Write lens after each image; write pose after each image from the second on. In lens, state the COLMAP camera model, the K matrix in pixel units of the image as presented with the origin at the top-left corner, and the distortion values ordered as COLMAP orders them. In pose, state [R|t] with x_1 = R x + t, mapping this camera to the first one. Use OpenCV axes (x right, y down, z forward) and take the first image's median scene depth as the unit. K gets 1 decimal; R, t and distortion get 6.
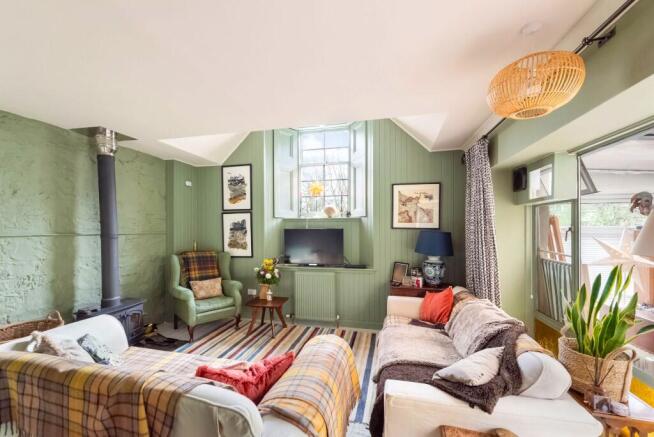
lens RADIAL K [[265.4, 0, 322.1], [0, 265.4, 229.4], [0, 0, 1]] dist [0.015567, -0.000093]
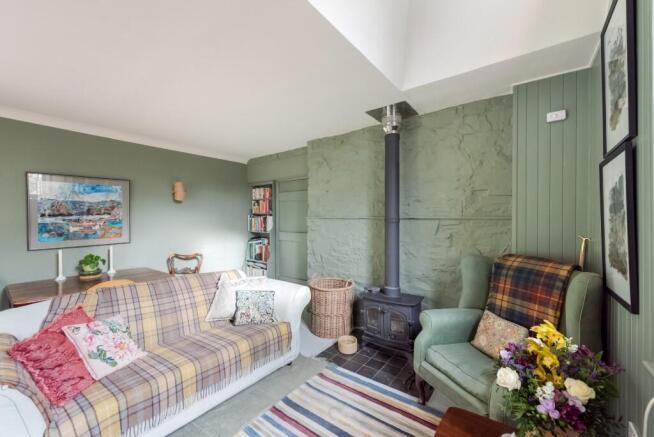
lens RADIAL K [[265.3, 0, 327.0], [0, 265.3, 218.5], [0, 0, 1]] dist [0.014222, 0.000041]
pose [[-0.386477, 0.003710, -0.922291, 0.116142], [-0.002082, 0.999986, 0.004895, 0.012079], [0.922297, 0.003812, -0.386464, 0.906742]]
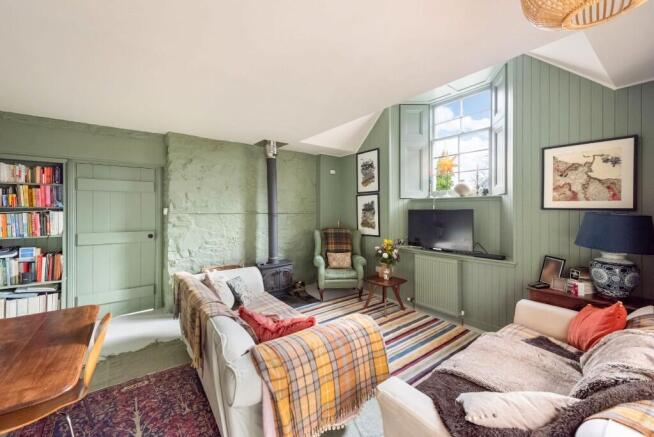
lens RADIAL K [[262.2, 0, 326.9], [0, 262.2, 209.9], [0, 0, 1]] dist [0.010963, -0.000387]
pose [[0.784052, 0.002414, -0.620690, 0.241440], [-0.003206, 0.999995, -0.000161, 0.000551], [0.620686, 0.002117, 0.784056, 0.062181]]
